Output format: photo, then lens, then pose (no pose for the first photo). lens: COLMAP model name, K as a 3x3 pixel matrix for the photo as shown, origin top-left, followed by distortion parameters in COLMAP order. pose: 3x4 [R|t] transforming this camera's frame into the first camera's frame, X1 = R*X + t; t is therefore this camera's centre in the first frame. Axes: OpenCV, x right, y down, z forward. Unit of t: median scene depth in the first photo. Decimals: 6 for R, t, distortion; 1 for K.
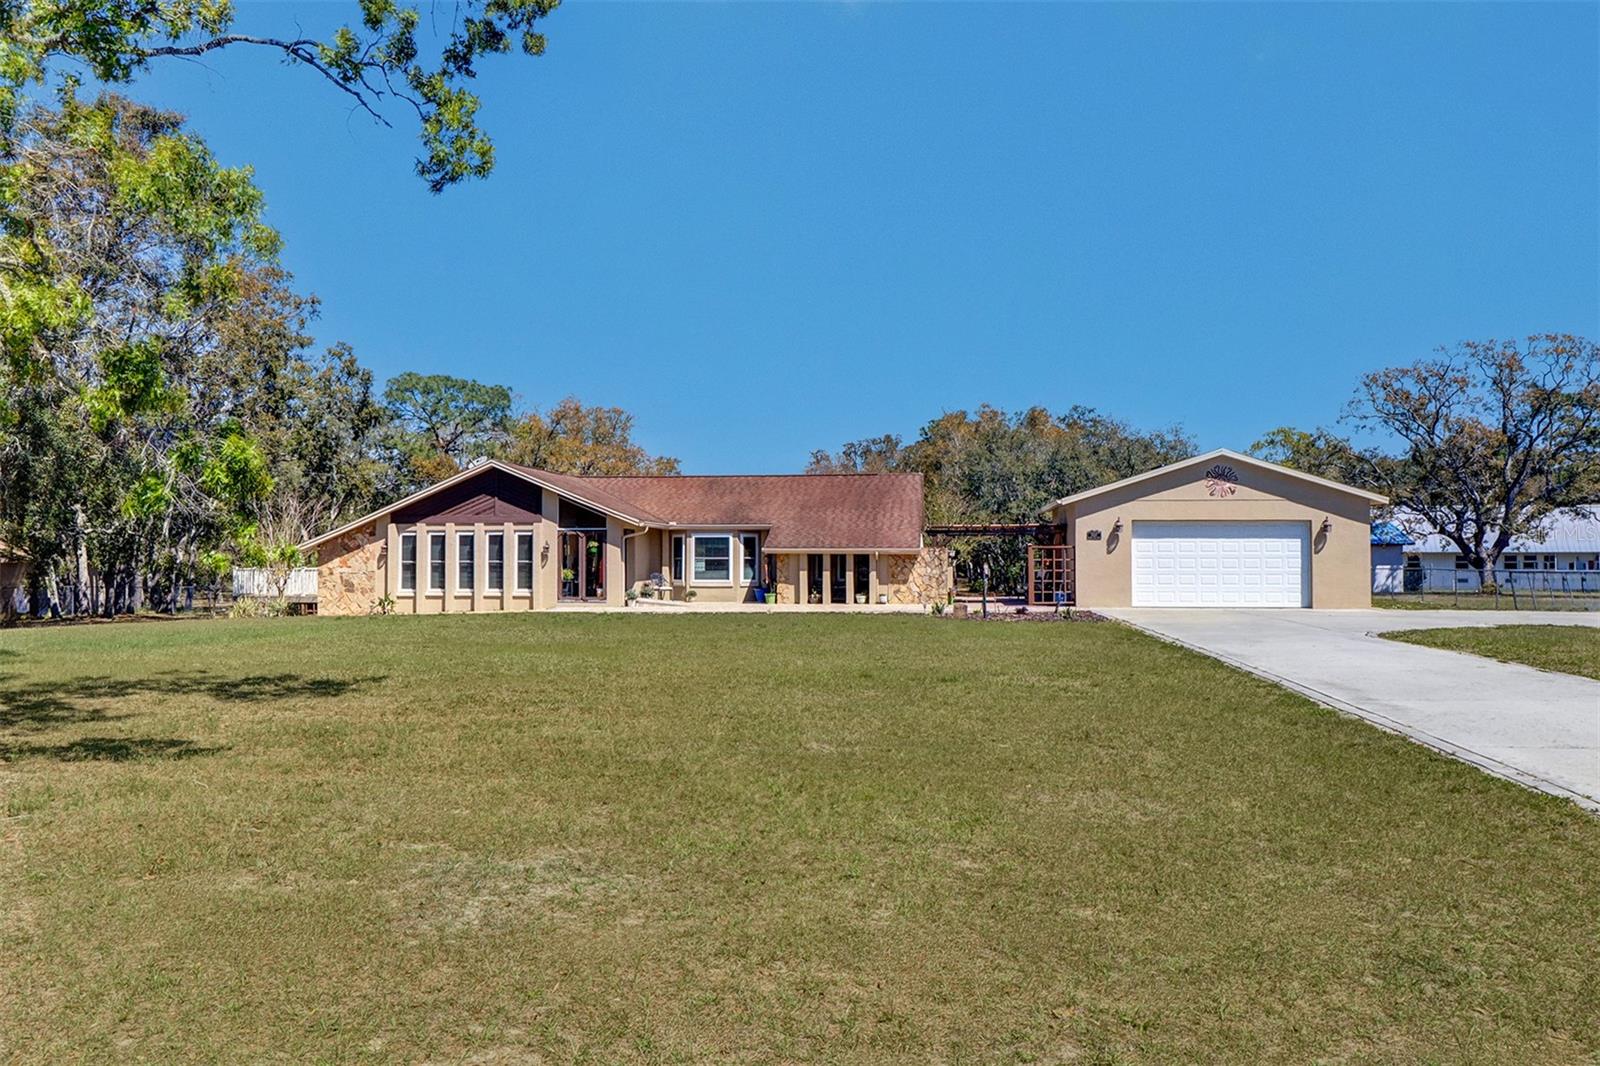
lens RADIAL K [[1277.8, 0, 802.8], [0, 1277.8, 487.4], [0, 0, 1]] dist [0.001258, 0.001192]
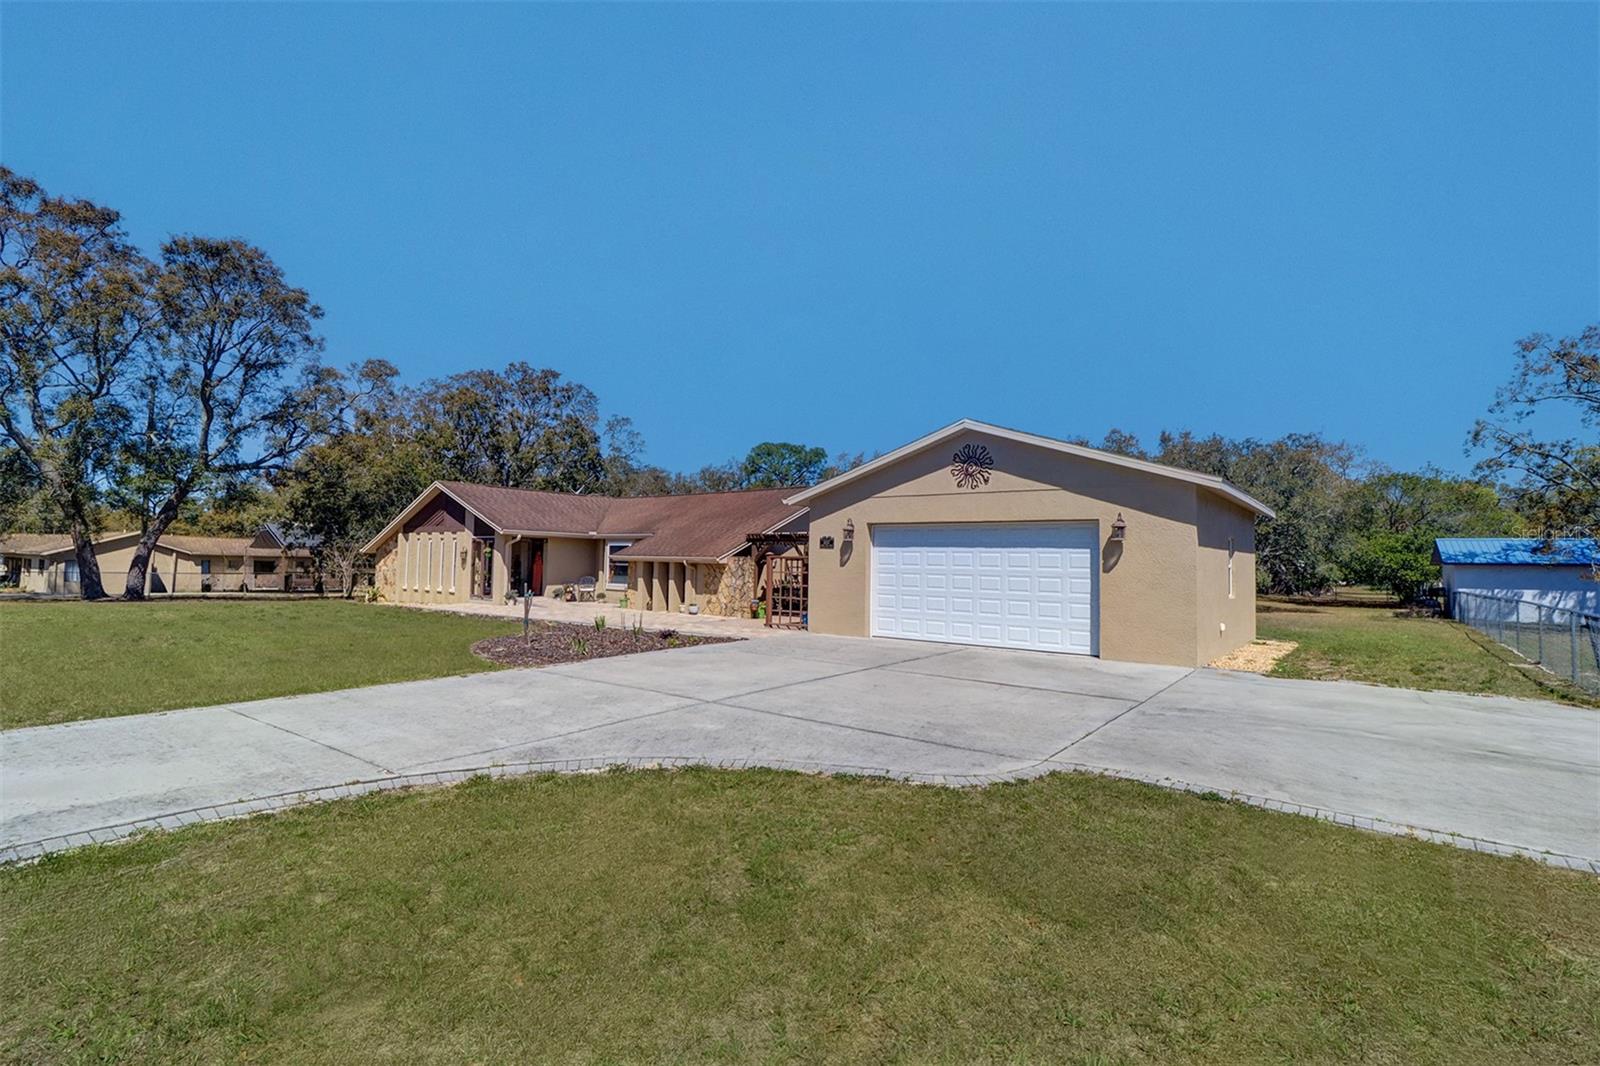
lens RADIAL K [[750.6, 0, 800.0], [0, 750.6, 533.0], [0, 0, 1]] dist [-0.001228, -0.000093]
pose [[0.857730, -0.004268, -0.514083, 0.424996], [0.009925, 0.999917, 0.008259, 0.025573], [0.514005, -0.012186, 0.857701, 0.550521]]
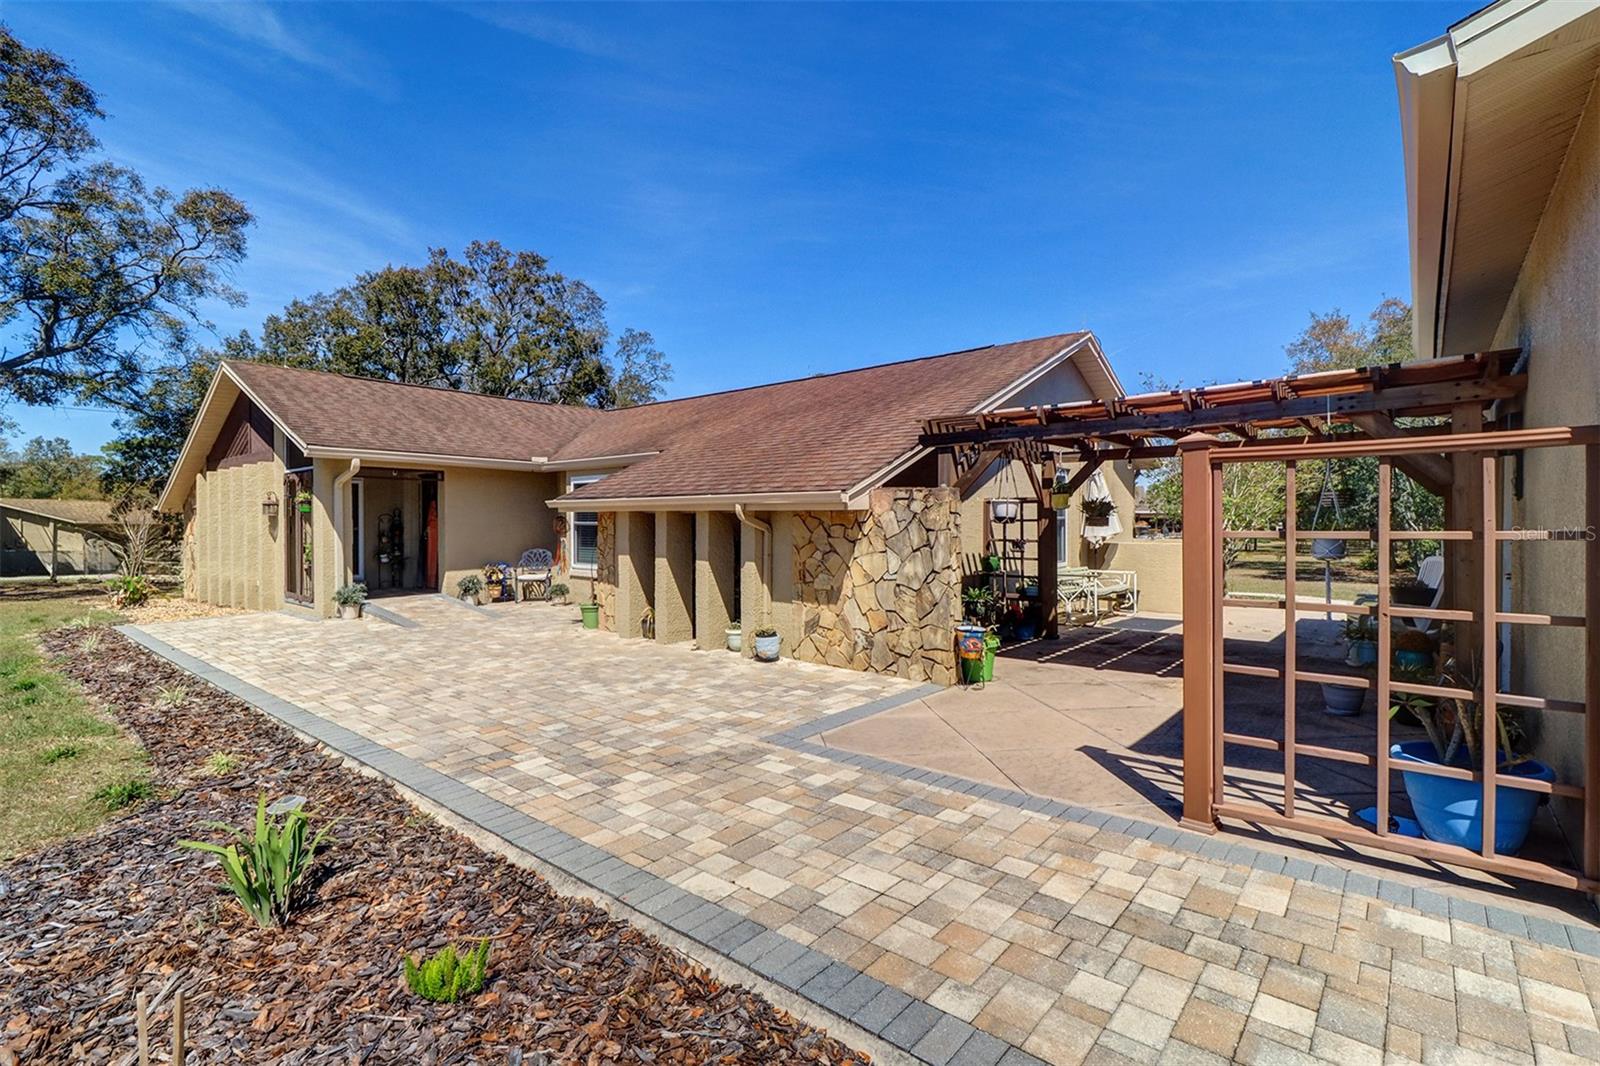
lens RADIAL K [[750.6, 0, 800.0], [0, 750.6, 533.0], [0, 0, 1]] dist [-0.001228, -0.000093]
pose [[0.830437, 0.006812, -0.557071, 0.178476], [0.031614, 0.997738, 0.059328, 0.046554], [0.556215, -0.066880, 0.828343, 0.841404]]
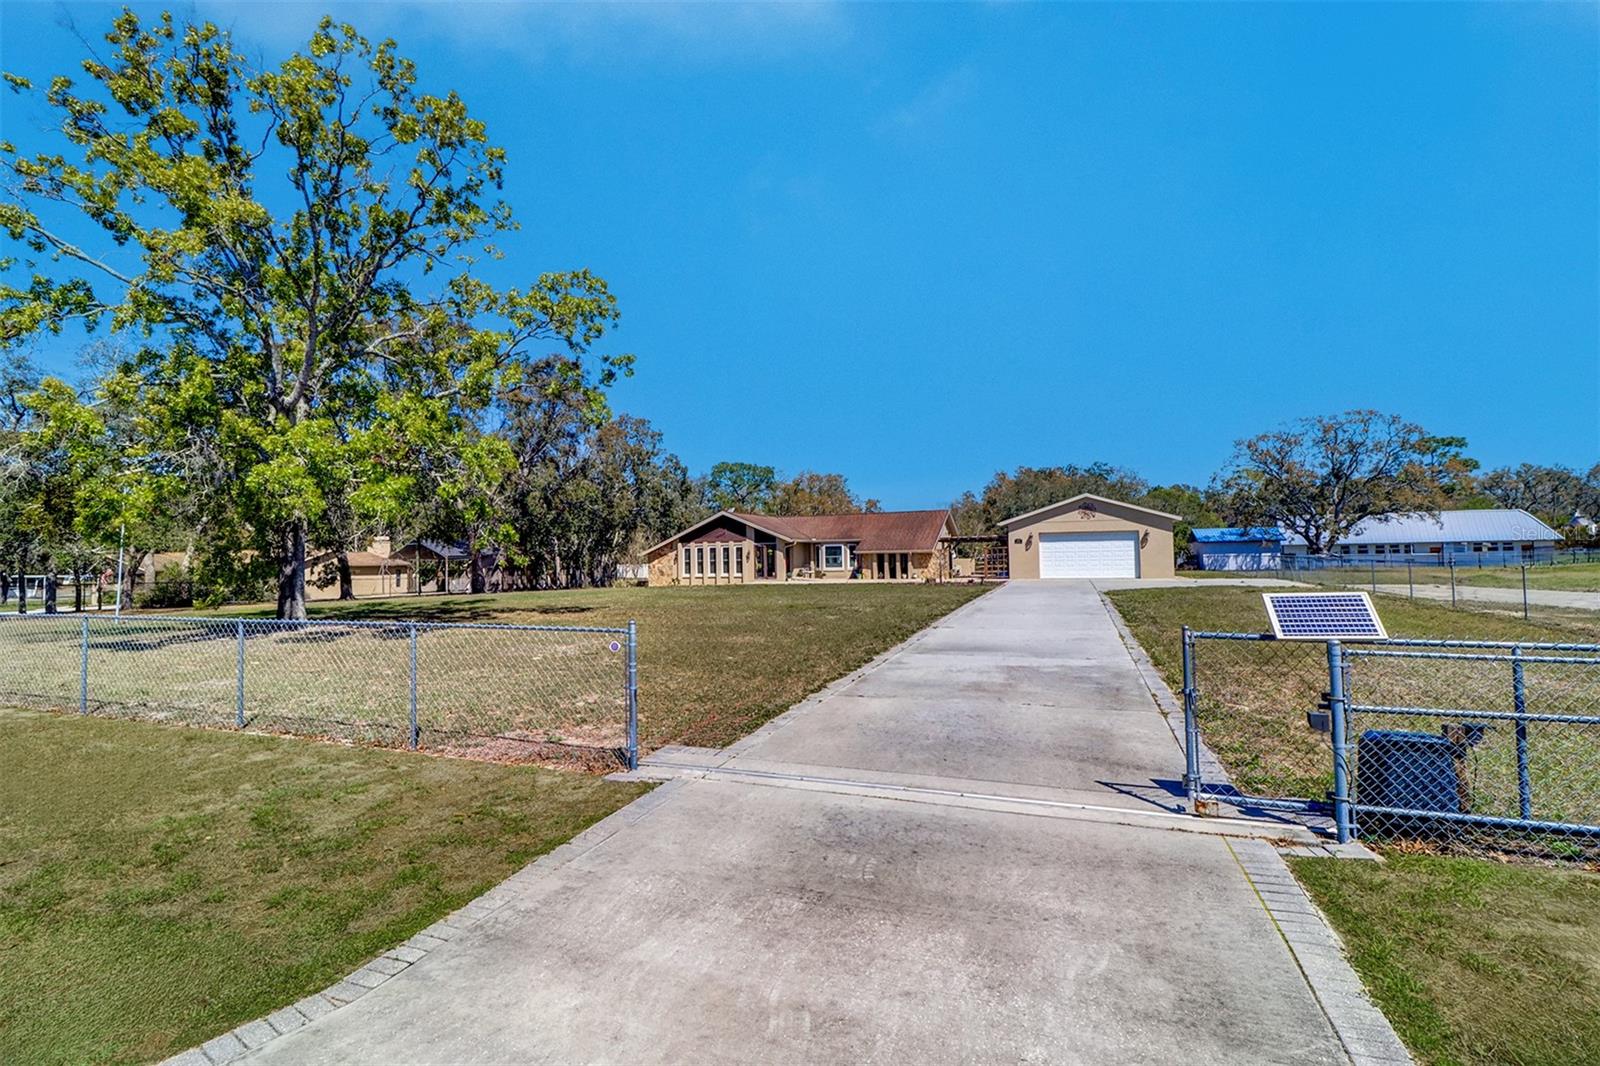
lens RADIAL K [[750.6, 0, 800.0], [0, 750.6, 533.0], [0, 0, 1]] dist [-0.001228, -0.000093]
pose [[0.969024, -0.025120, -0.245685, 0.175429], [0.031395, 0.999272, 0.021655, -0.008699], [0.244962, -0.028697, 0.969108, -0.151167]]
